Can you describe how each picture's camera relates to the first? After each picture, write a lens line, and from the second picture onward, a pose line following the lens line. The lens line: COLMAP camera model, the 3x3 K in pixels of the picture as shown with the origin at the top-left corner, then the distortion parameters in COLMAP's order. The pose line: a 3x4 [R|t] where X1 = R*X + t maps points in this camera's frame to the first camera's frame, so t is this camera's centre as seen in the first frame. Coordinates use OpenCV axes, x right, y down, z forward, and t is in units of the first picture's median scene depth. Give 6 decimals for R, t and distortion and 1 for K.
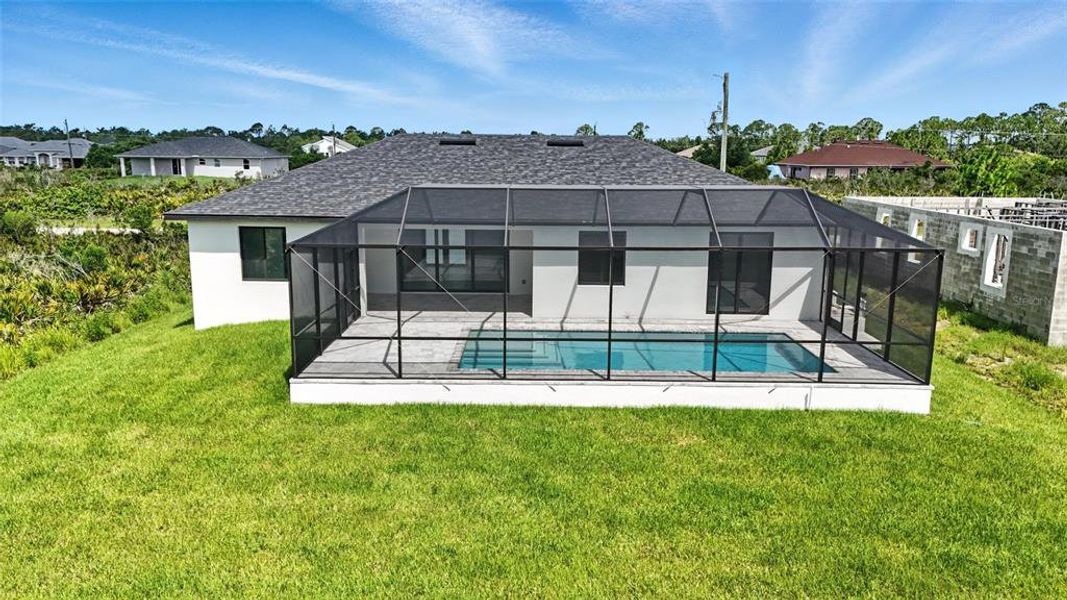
lens RADIAL K [[804.9, 0, 533.5], [0, 804.9, 300.0], [0, 0, 1]] dist [0.067628, -0.078759]
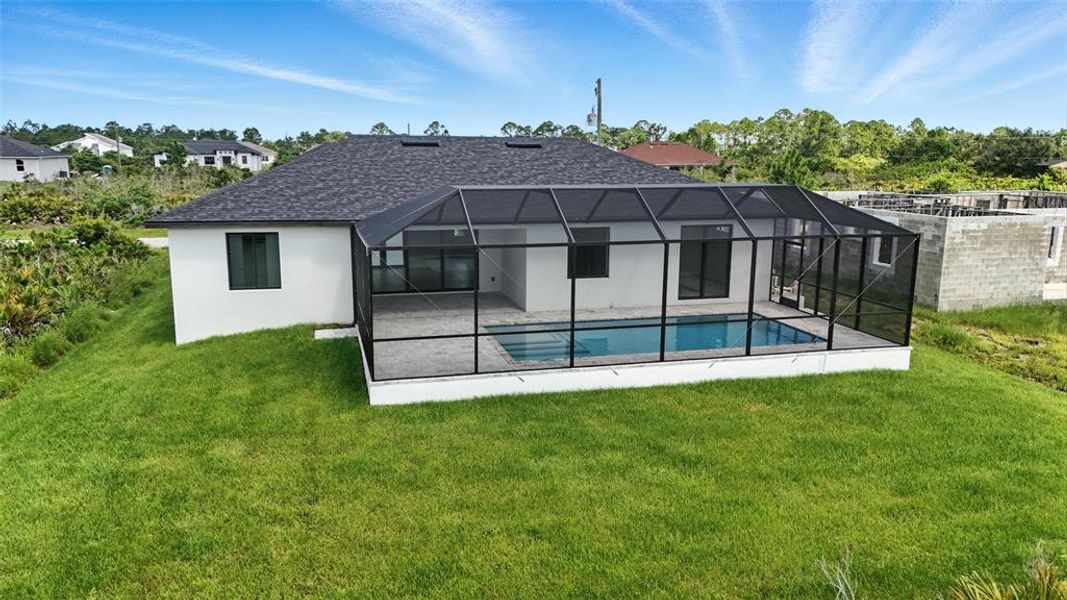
lens RADIAL K [[804.9, 0, 533.5], [0, 804.9, 300.0], [0, 0, 1]] dist [0.067628, -0.078759]
pose [[0.962130, -0.051028, 0.267771, -0.276763], [0.050653, 0.998682, 0.008312, -0.001709], [-0.267842, 0.005566, 0.963447, -0.012055]]
